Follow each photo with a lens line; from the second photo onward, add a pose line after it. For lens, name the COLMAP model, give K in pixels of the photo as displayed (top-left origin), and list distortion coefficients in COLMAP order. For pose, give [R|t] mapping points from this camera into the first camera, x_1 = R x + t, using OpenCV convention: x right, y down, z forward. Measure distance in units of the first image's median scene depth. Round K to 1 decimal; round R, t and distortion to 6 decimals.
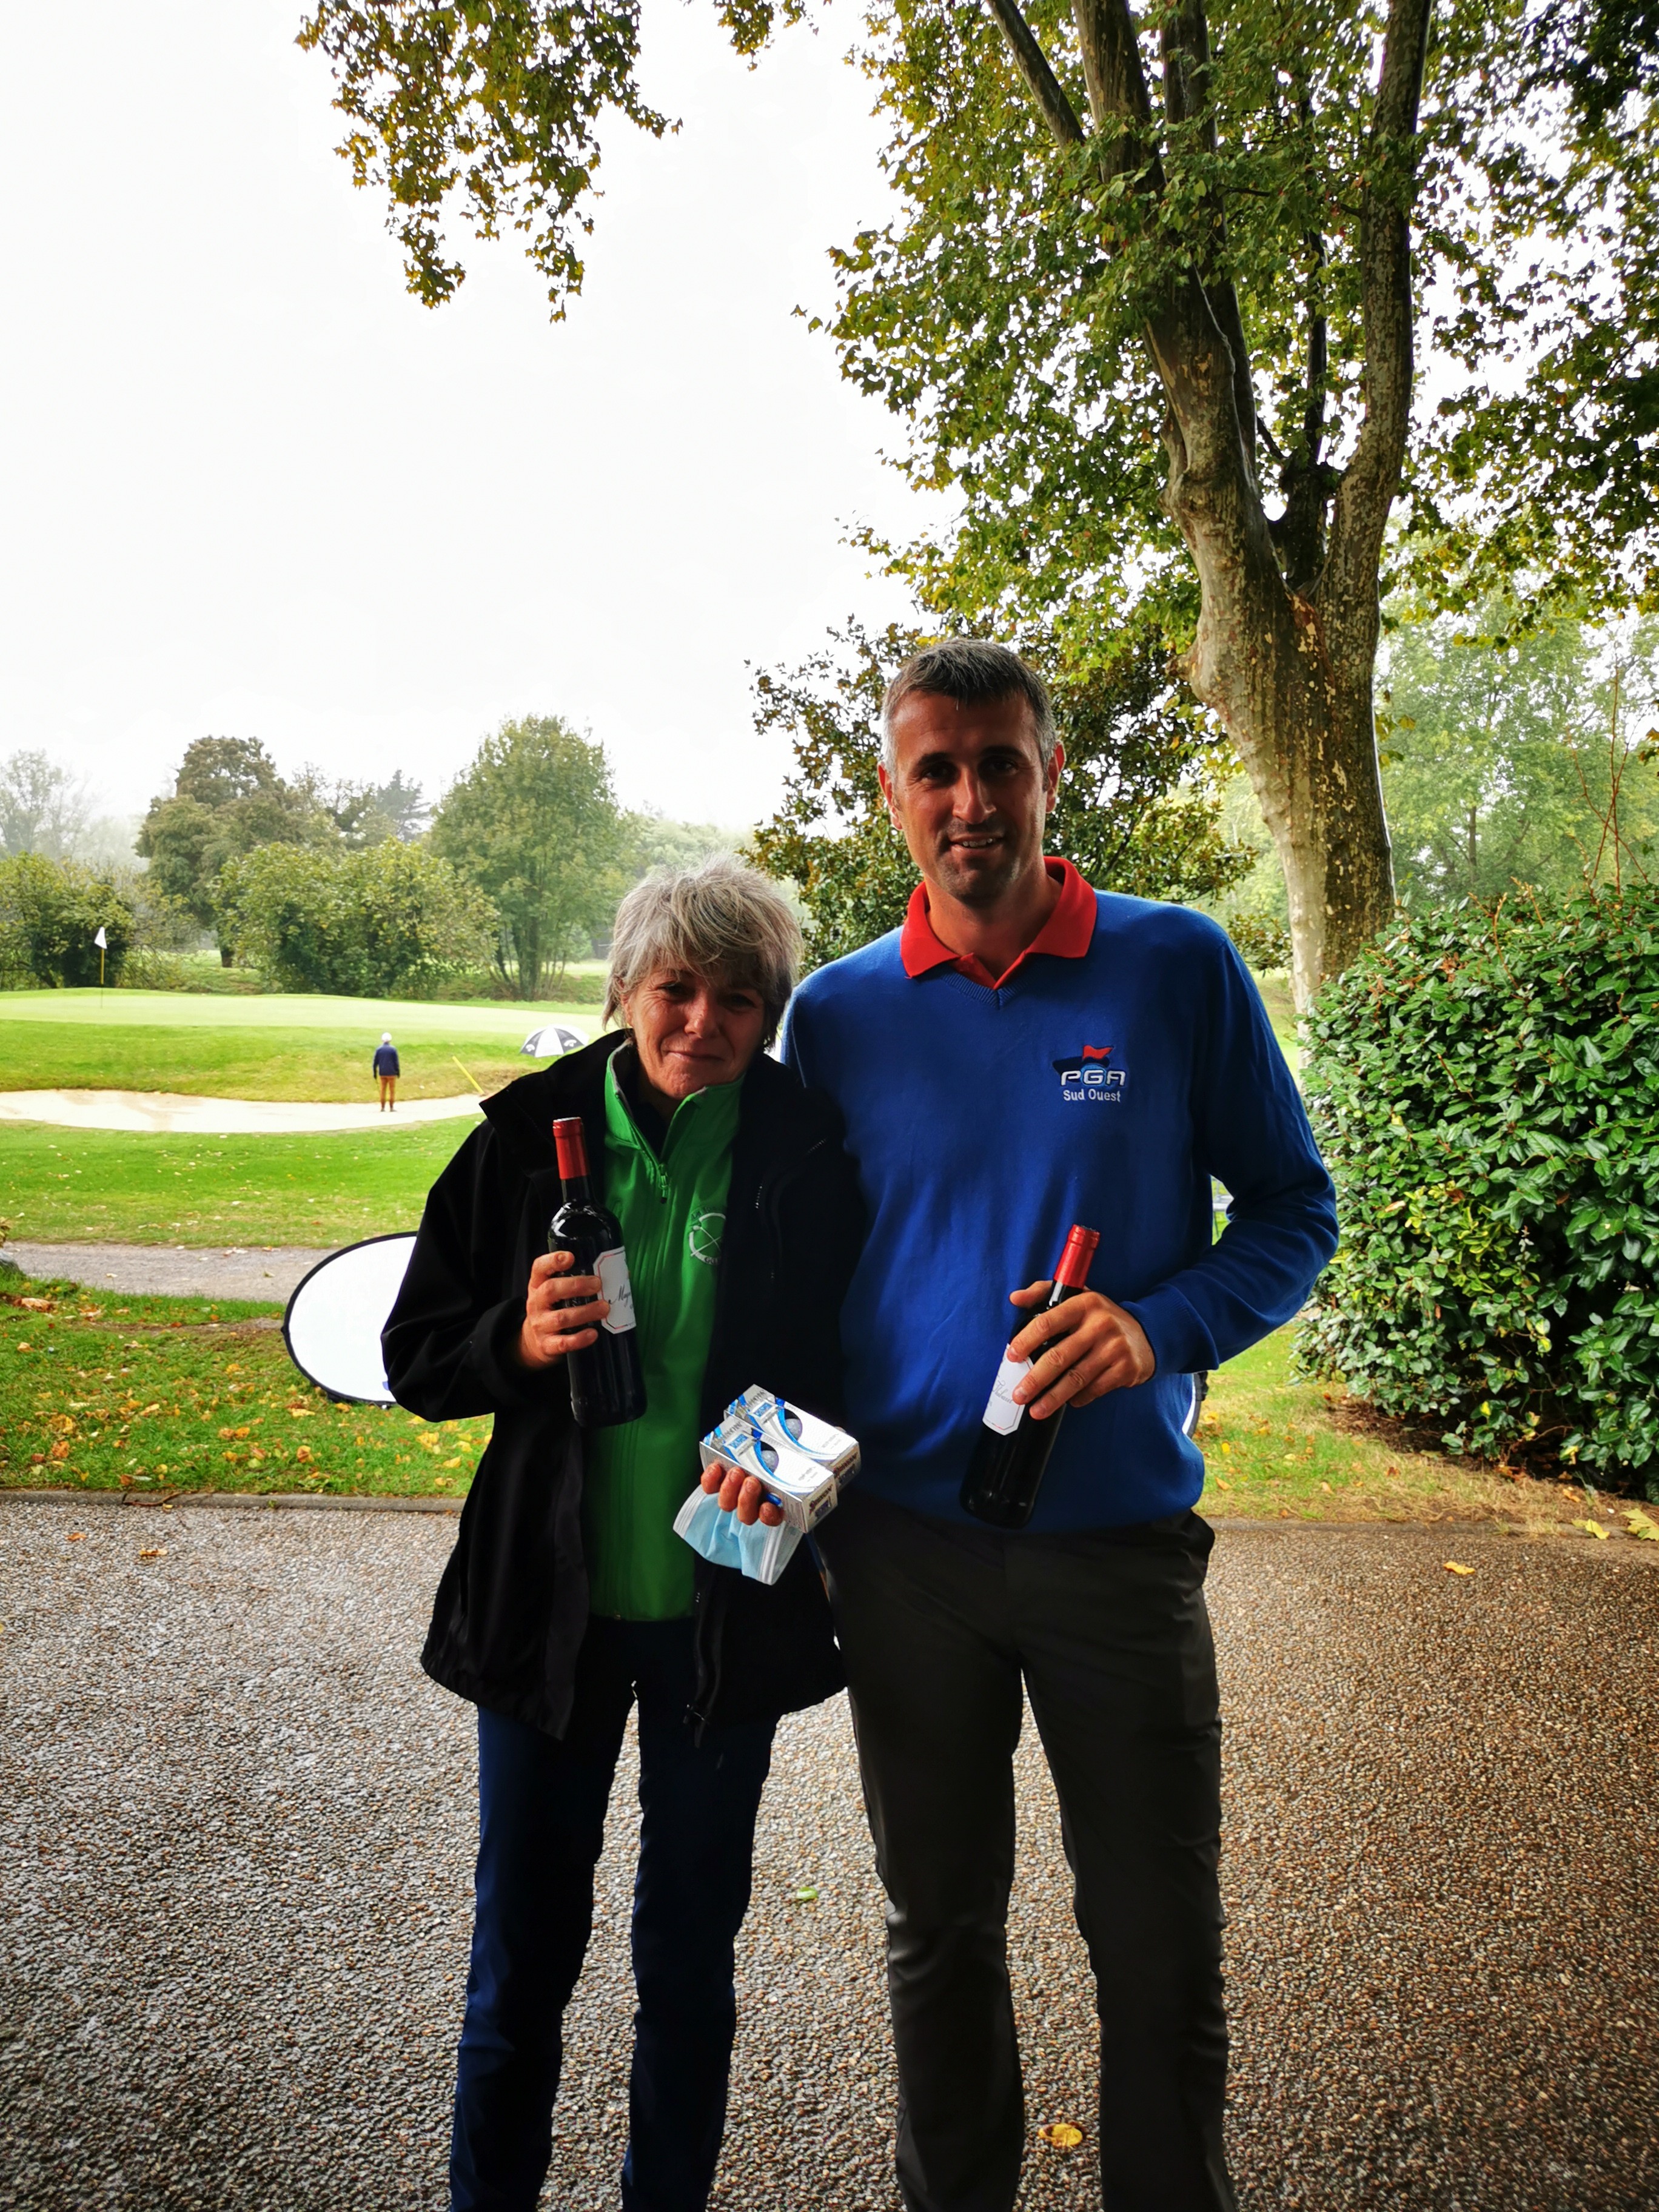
lens RADIAL K [[1676.6, 0, 846.4], [0, 1676.6, 1125.9], [0, 0, 1]] dist [0.018042, -0.000619]
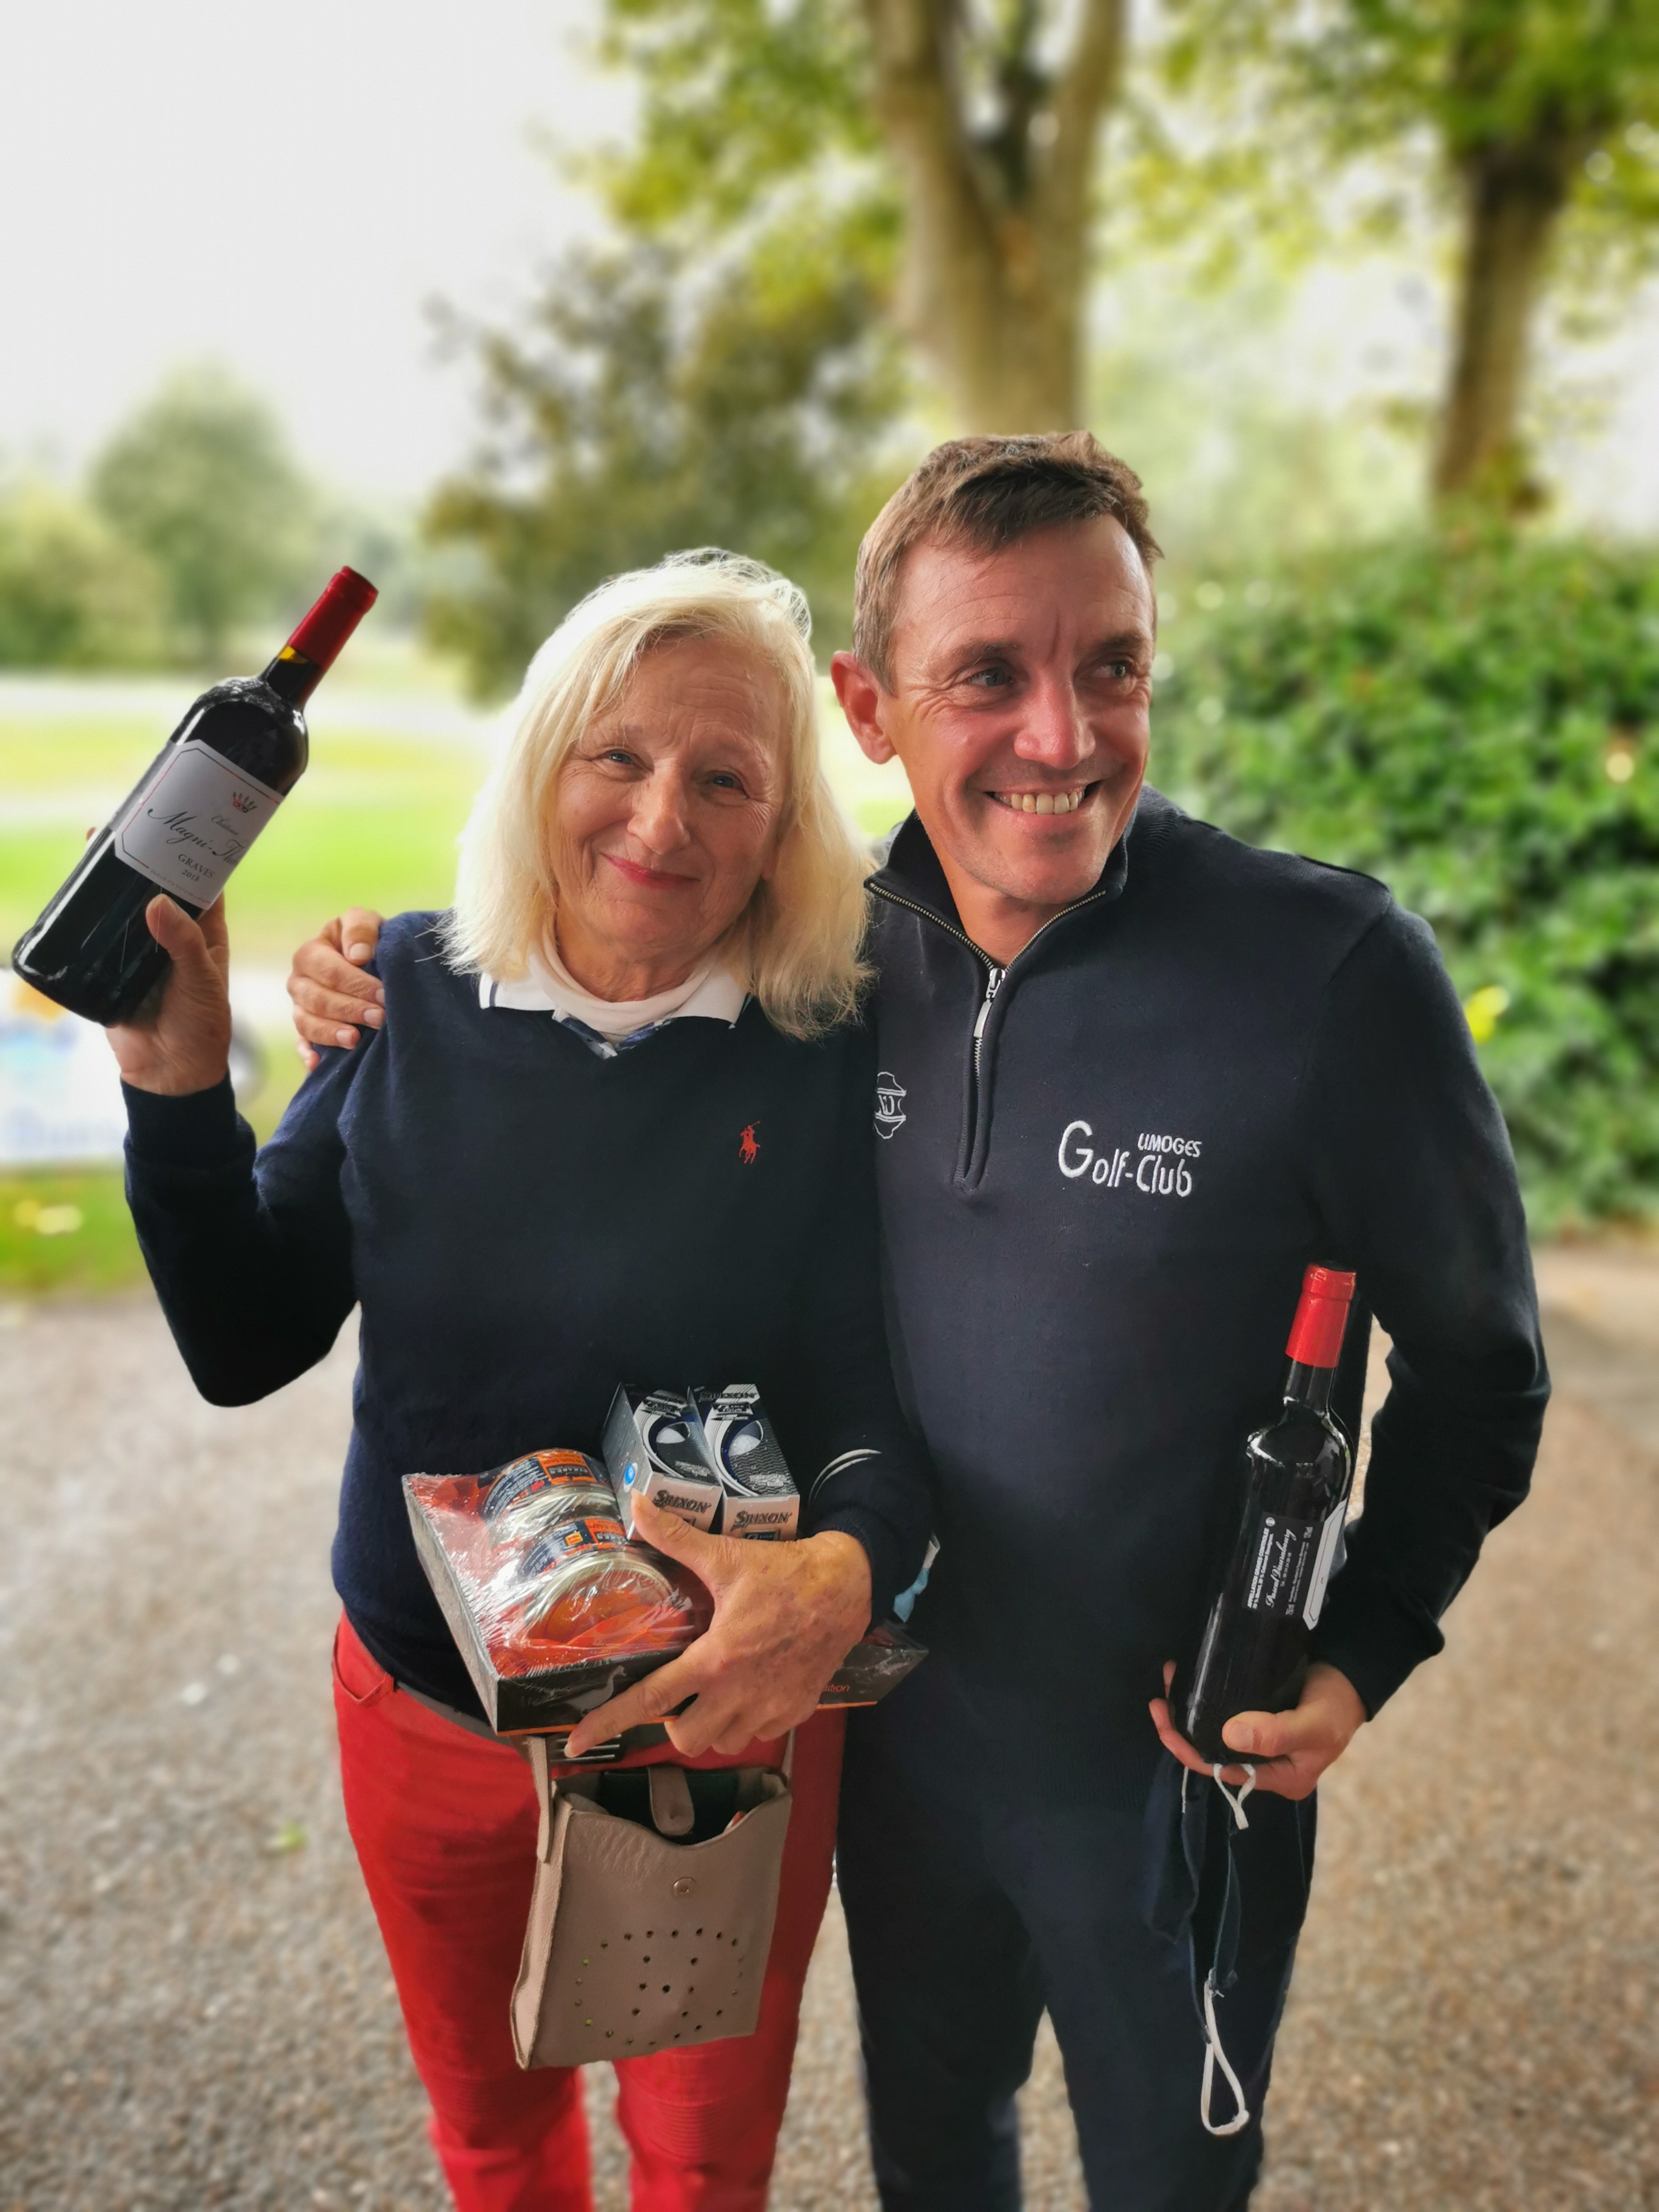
lens RADIAL K [[1676.6, 0, 825.4], [0, 1676.6, 1109.1], [0, 0, 1]] dist [0.018042, -0.000619]
pose [[0.988710, -0.038464, 0.144819, 0.100412], [0.012195, 0.983941, 0.178077, -0.017828], [-0.149343, -0.174300, 0.973302, 0.199215]]
